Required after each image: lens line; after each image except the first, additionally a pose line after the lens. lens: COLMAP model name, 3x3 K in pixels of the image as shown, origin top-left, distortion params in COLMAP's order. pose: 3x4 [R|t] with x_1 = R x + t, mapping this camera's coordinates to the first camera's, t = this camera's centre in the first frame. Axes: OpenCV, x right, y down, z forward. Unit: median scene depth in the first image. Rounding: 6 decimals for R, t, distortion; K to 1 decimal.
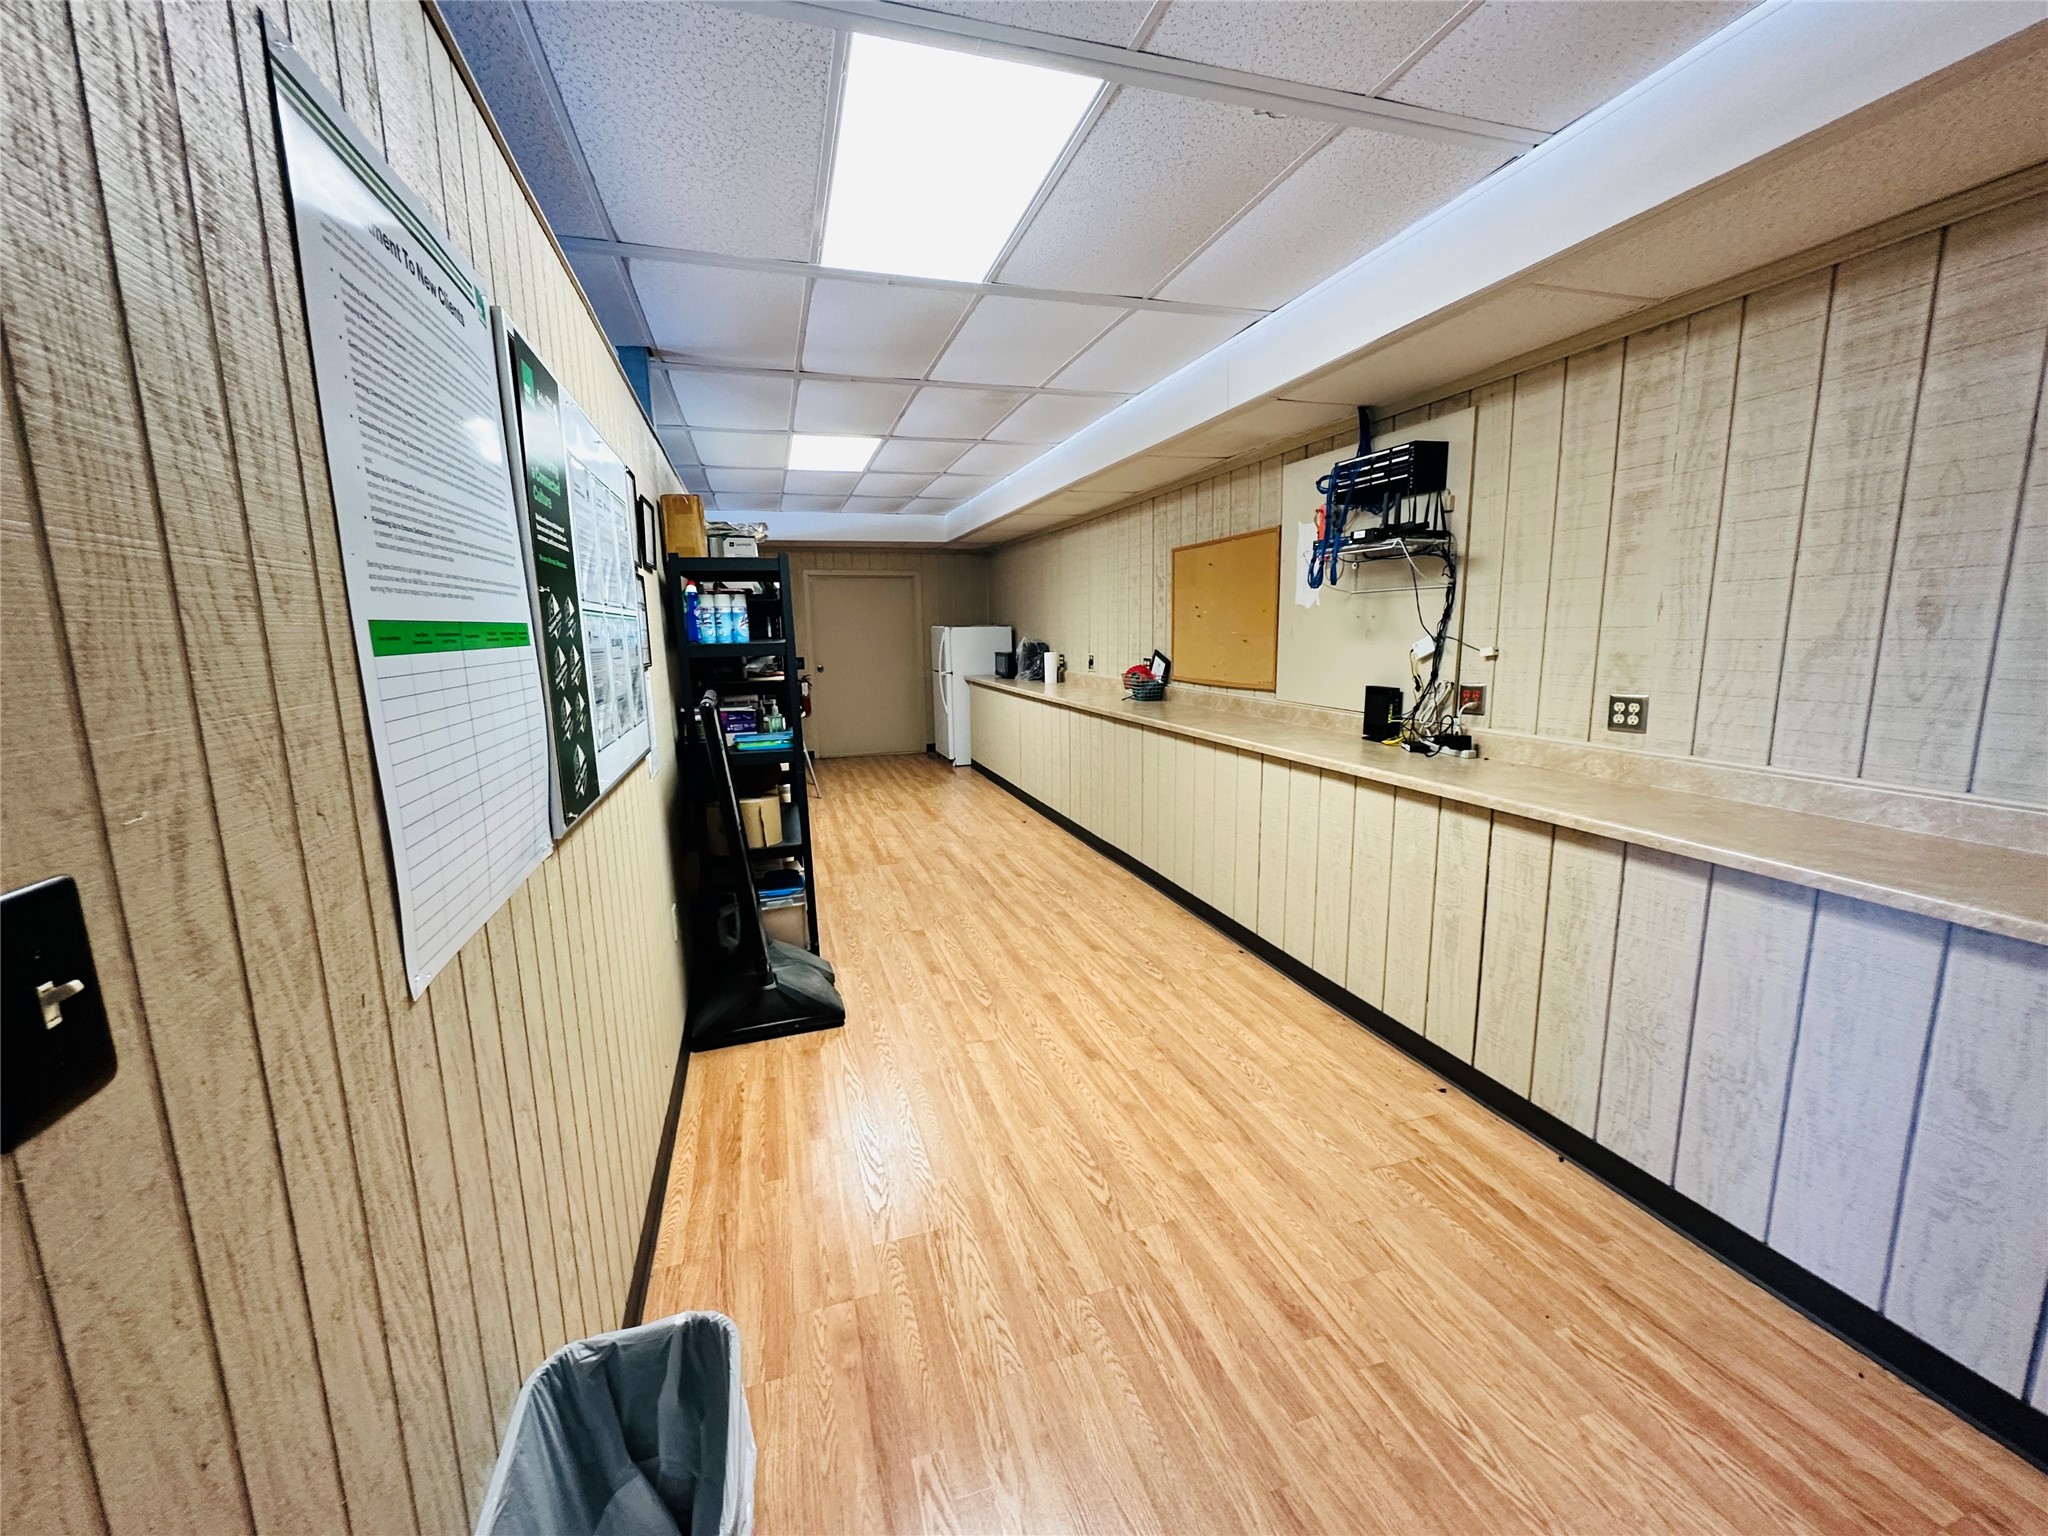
lens RADIAL K [[815.9, 0, 1018.0], [0, 815.9, 759.1], [0, 0, 1]] dist [0.006411, -0.000240]
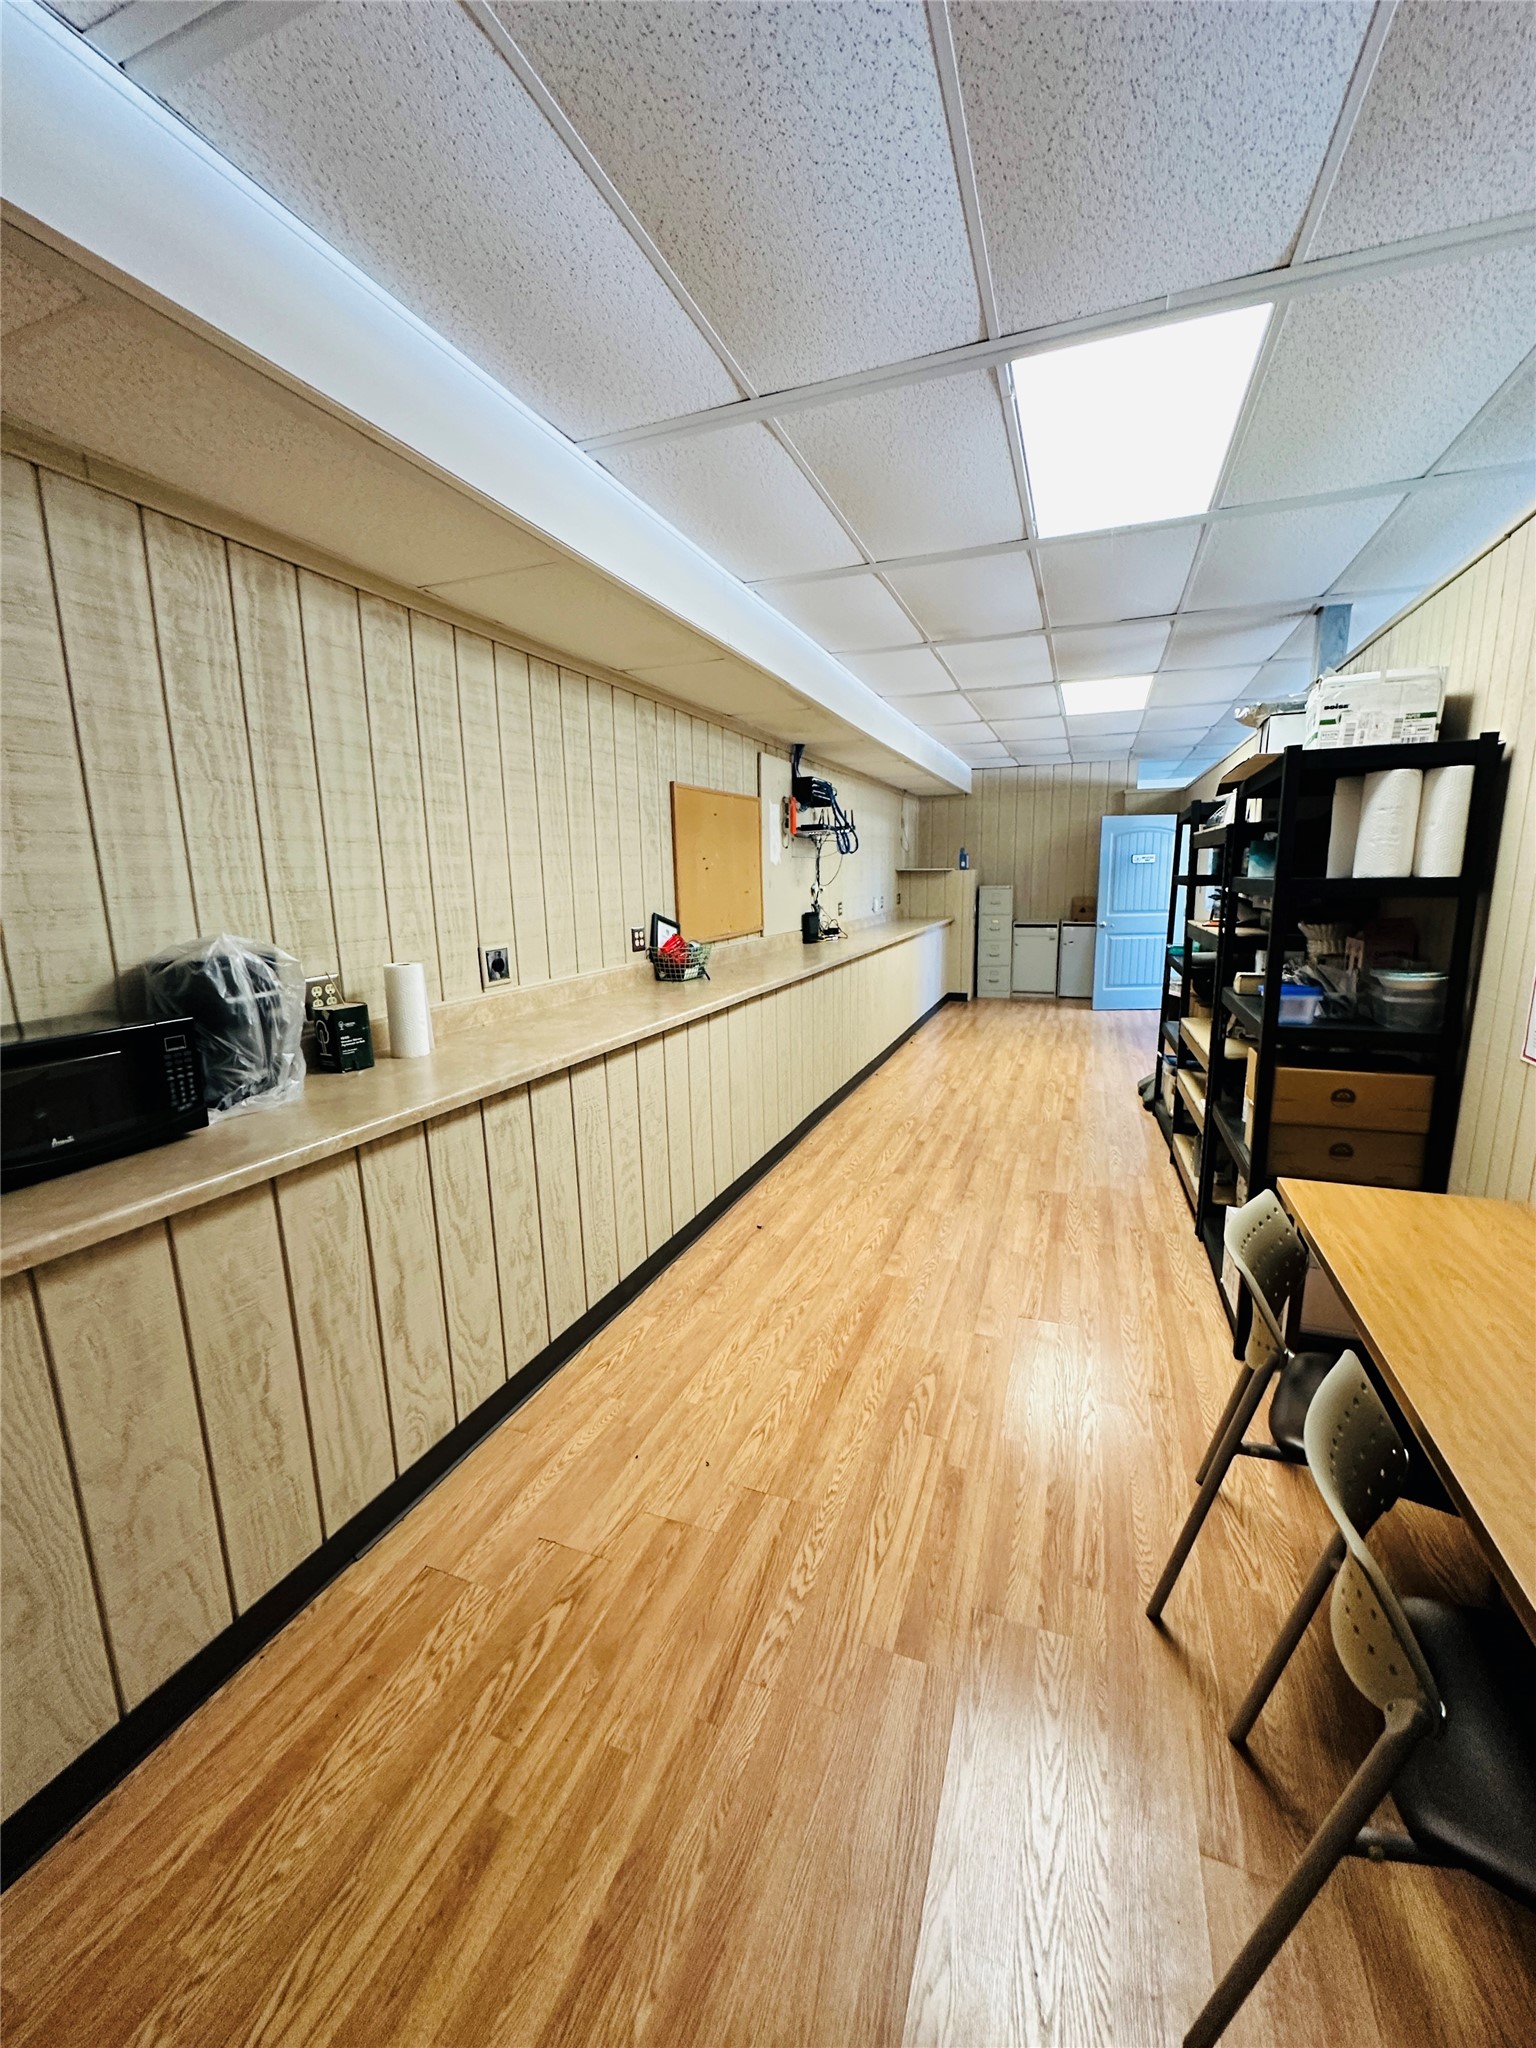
lens RADIAL K [[815.9, 0, 783.4], [0, 815.9, 1022.2], [0, 0, 1]] dist [0.006411, -0.000240]
pose [[-0.792056, -0.068734, 0.606566, -0.444899], [0.139515, 0.946960, 0.289486, -0.287419], [-0.594291, 0.313914, -0.740457, 1.821332]]
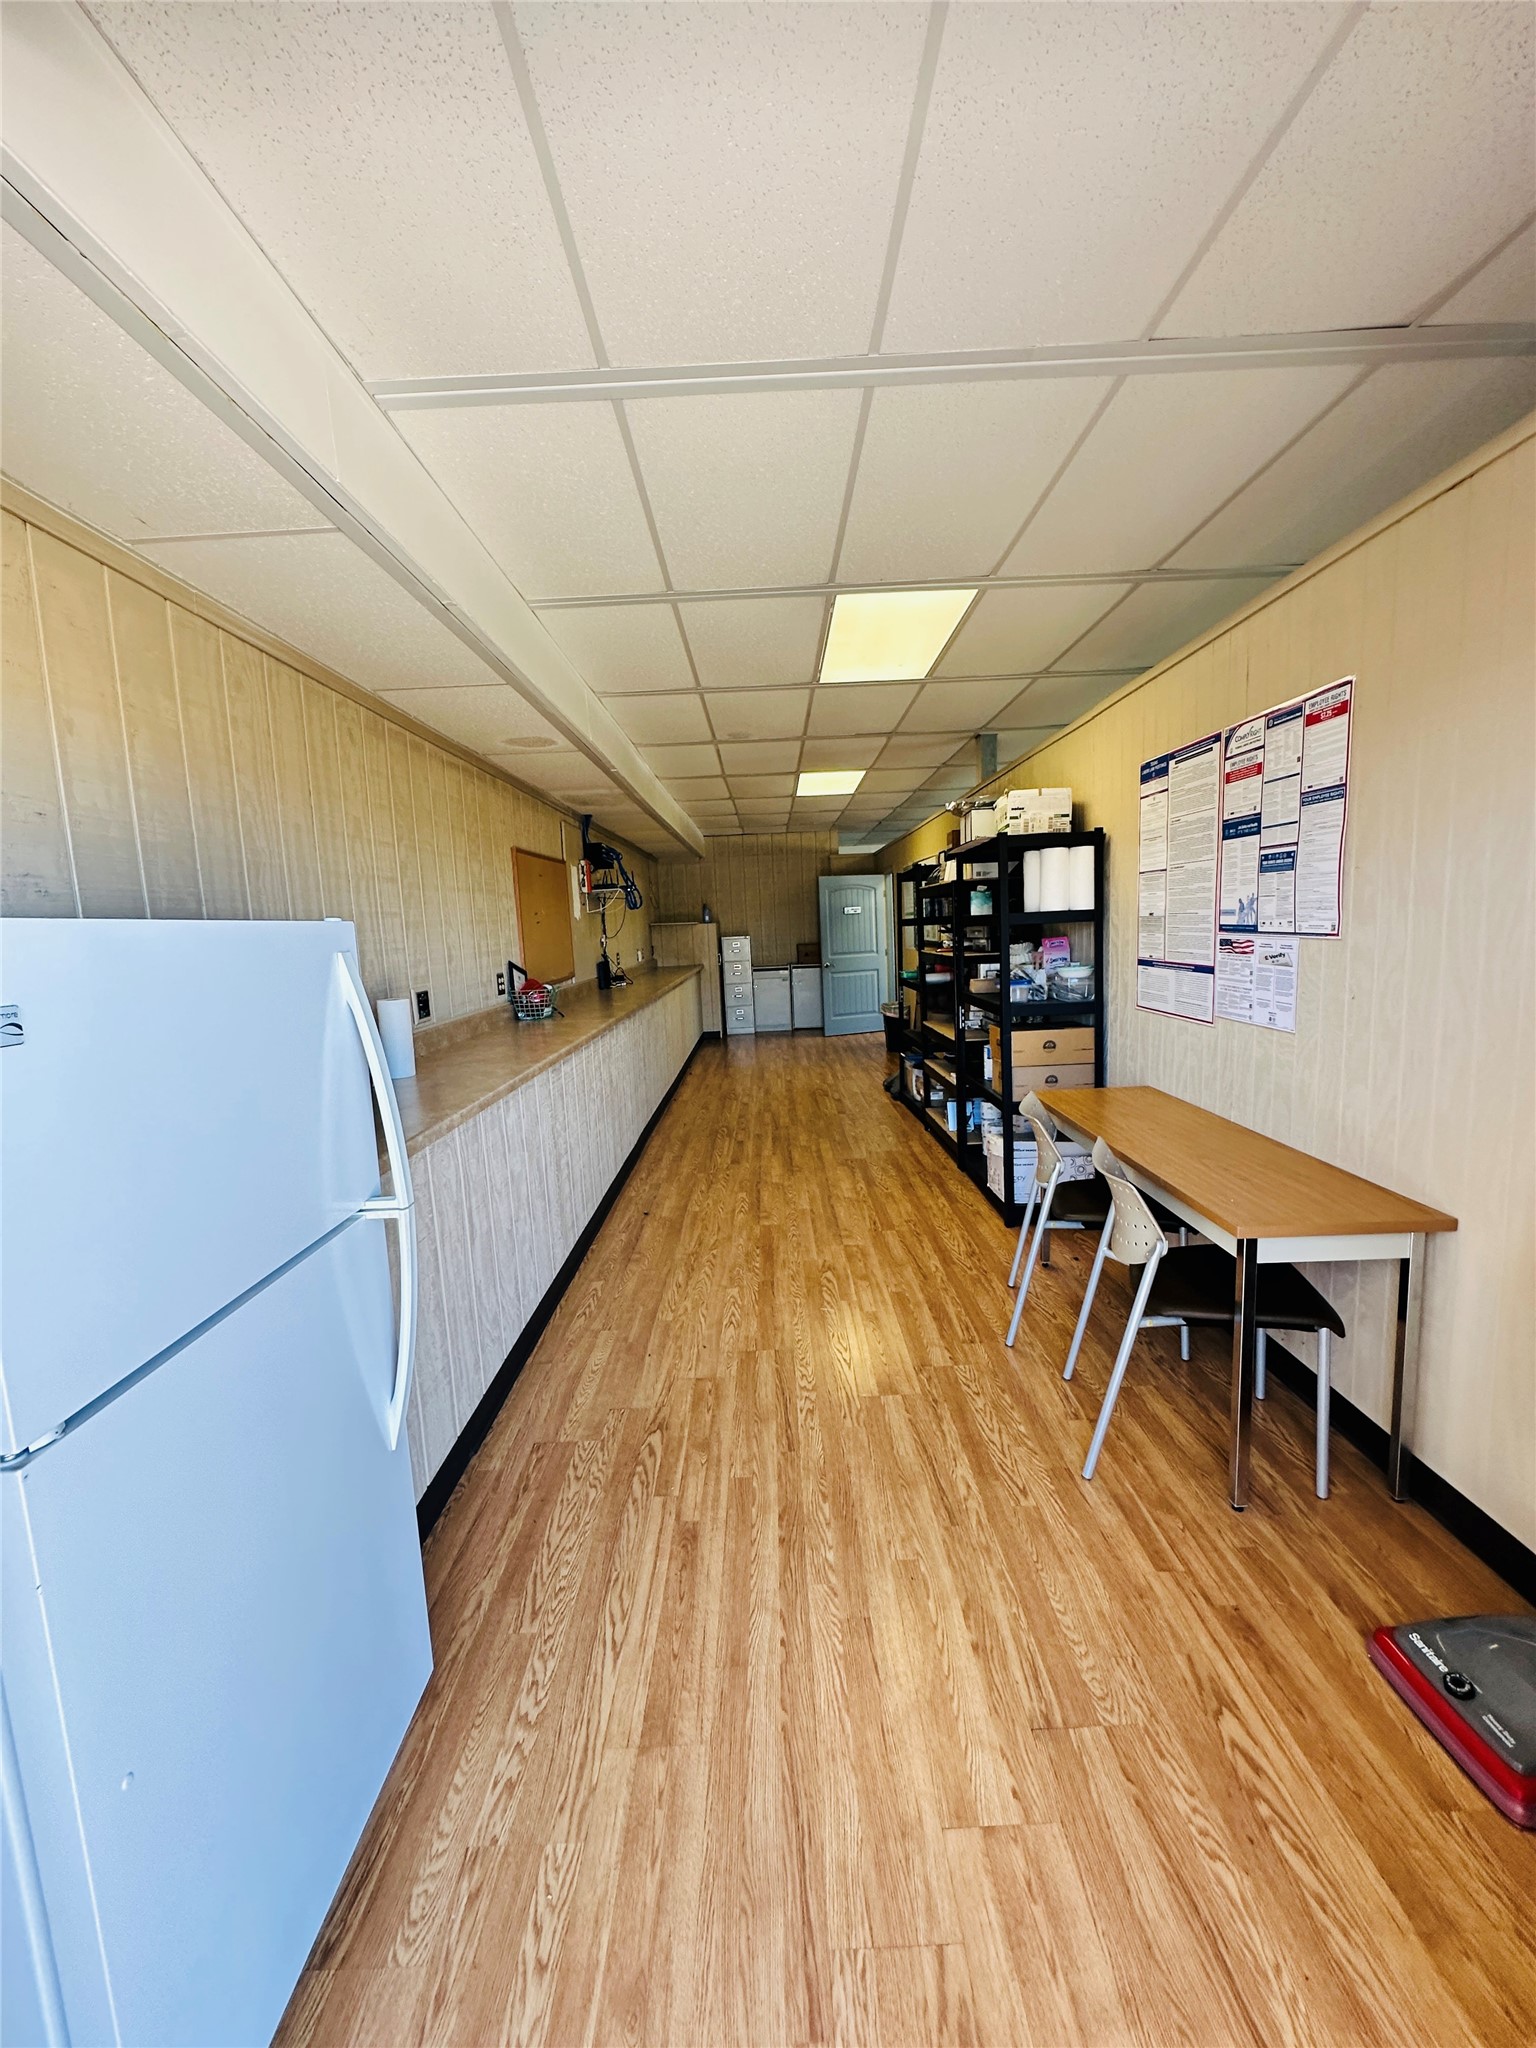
lens RADIAL K [[815.9, 0, 761.0], [0, 815.9, 1029.5], [0, 0, 1]] dist [0.006411, -0.000240]
pose [[-0.952575, 0.029748, 0.302847, -0.388103], [0.117910, 0.953547, 0.277210, -0.326043], [-0.280533, 0.299773, -0.911832, 2.069399]]
